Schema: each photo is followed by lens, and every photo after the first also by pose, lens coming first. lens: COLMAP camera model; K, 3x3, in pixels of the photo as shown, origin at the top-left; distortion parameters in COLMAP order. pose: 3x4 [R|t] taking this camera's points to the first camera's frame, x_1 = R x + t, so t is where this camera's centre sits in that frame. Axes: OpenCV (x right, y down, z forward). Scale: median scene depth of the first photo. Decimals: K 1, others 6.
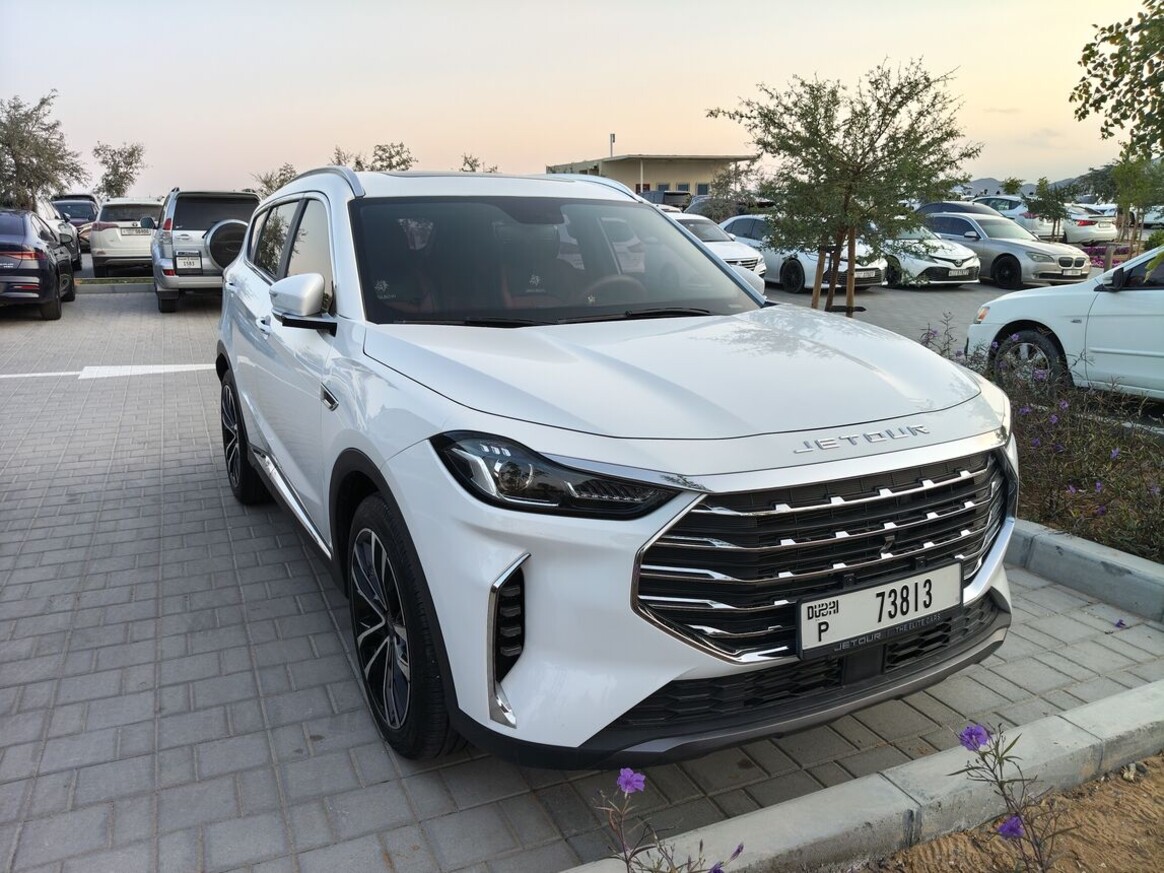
lens RADIAL K [[914.0, 0, 582.0], [0, 914.0, 436.5], [0, 0, 1]] dist [-0.032103, -0.004332]
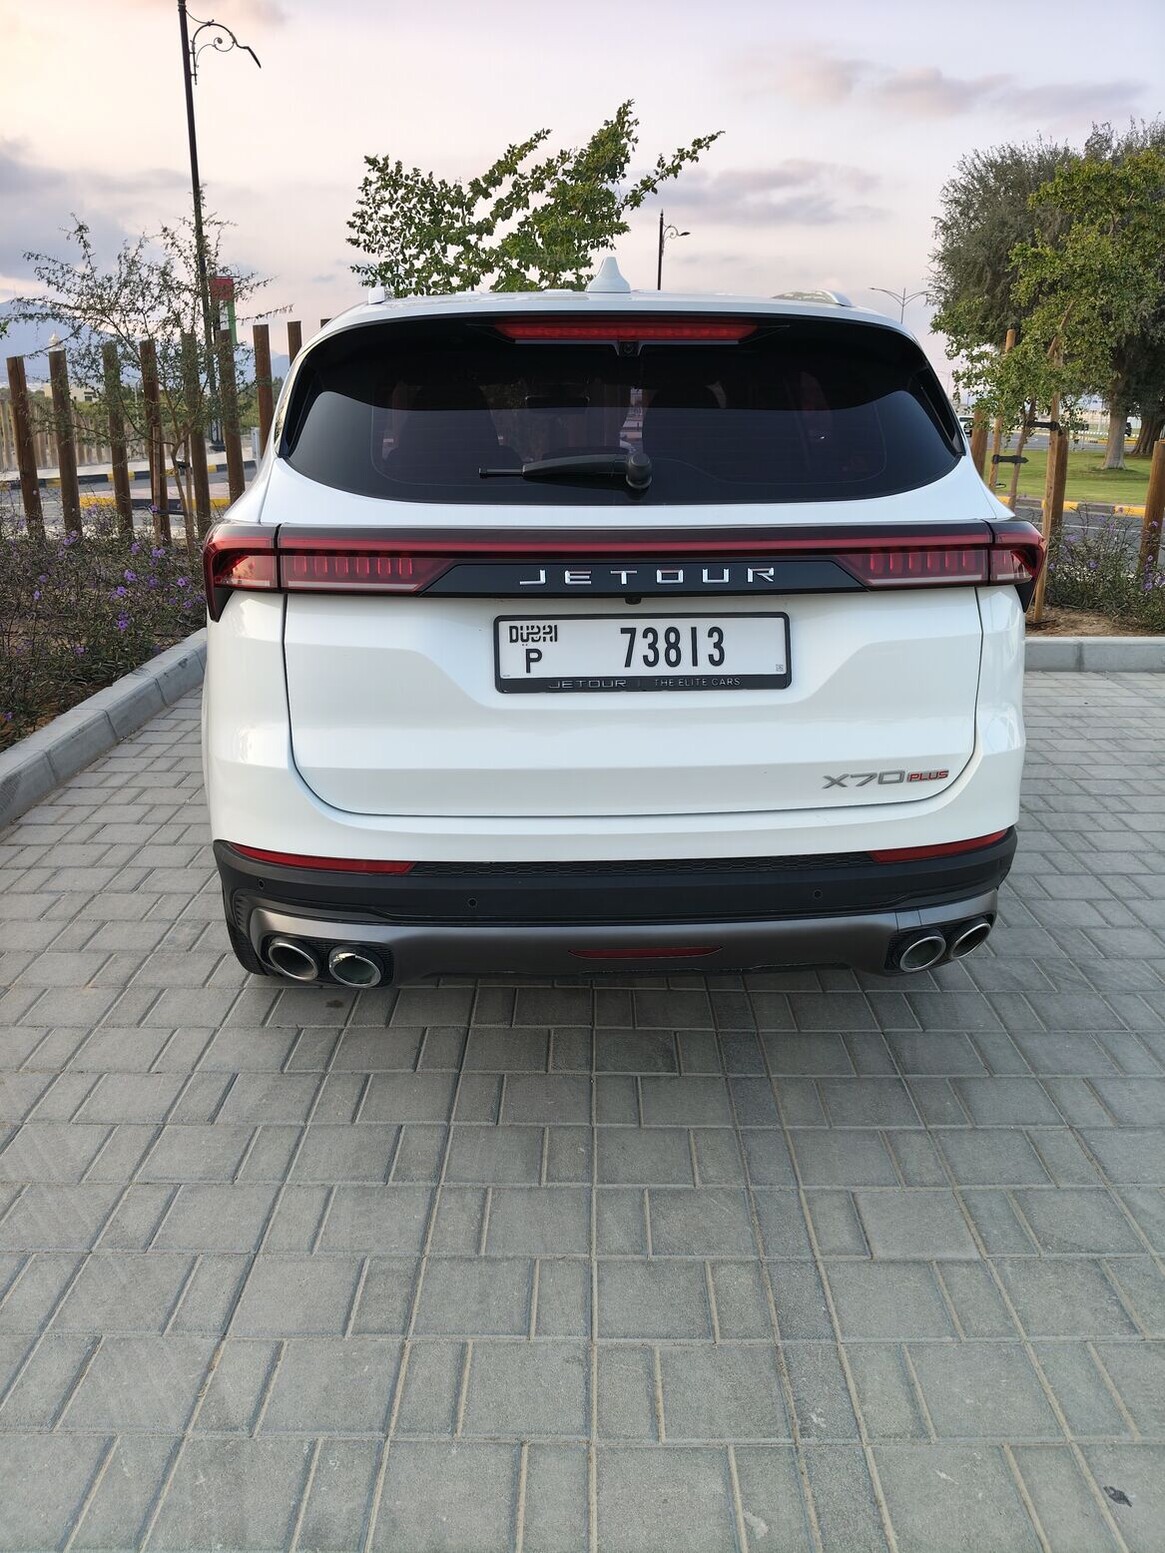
lens RADIAL K [[1231.3, 0, 582.5], [0, 1231.3, 776.5], [0, 0, 1]] dist [-0.015891, -0.013368]
pose [[-0.910371, -0.113931, 0.397799, -0.530366], [0.108535, 0.861945, 0.495249, -0.421872], [-0.399305, 0.494035, -0.772324, 1.752335]]
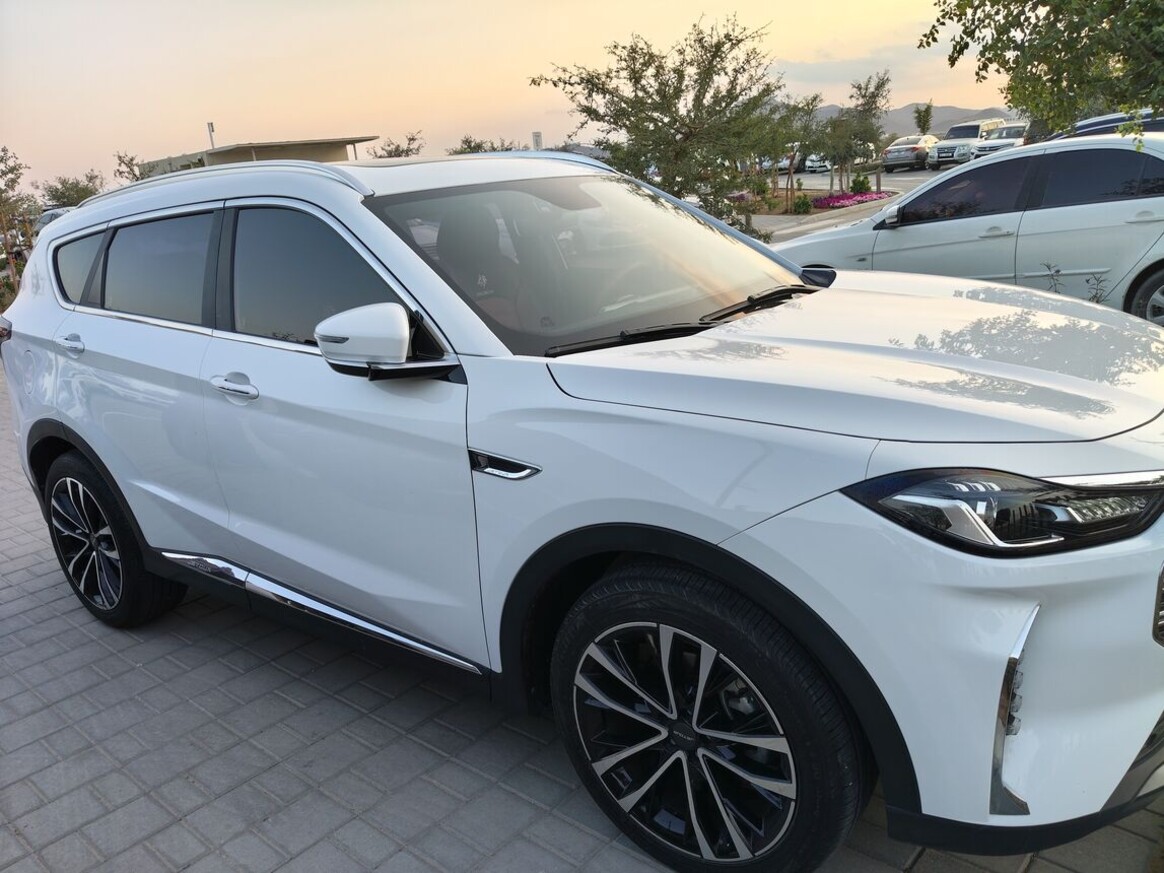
lens RADIAL K [[922.9, 0, 582.0], [0, 922.9, 436.5], [0, 0, 1]] dist [-0.015891, -0.013368]
pose [[0.910143, -0.185999, 0.370195, -0.306385], [0.179431, 0.982372, 0.052437, -0.058079], [-0.373423, 0.018699, 0.927473, 0.171020]]
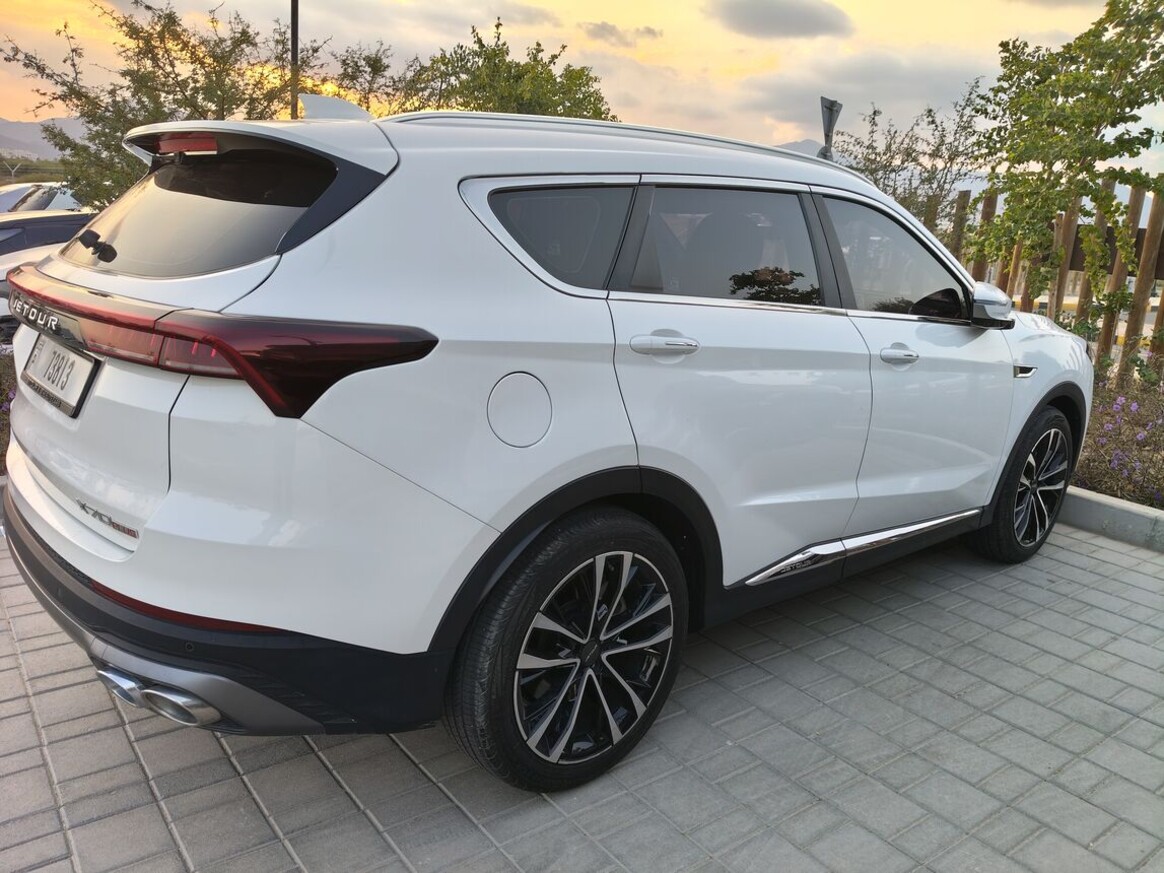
lens RADIAL K [[914.0, 0, 582.0], [0, 914.0, 436.5], [0, 0, 1]] dist [-0.032103, -0.004332]
pose [[-0.224325, -0.232096, 0.946472, -0.887898], [0.185582, 0.943277, 0.275297, -0.270442], [-0.956680, 0.237404, -0.168528, 1.162298]]
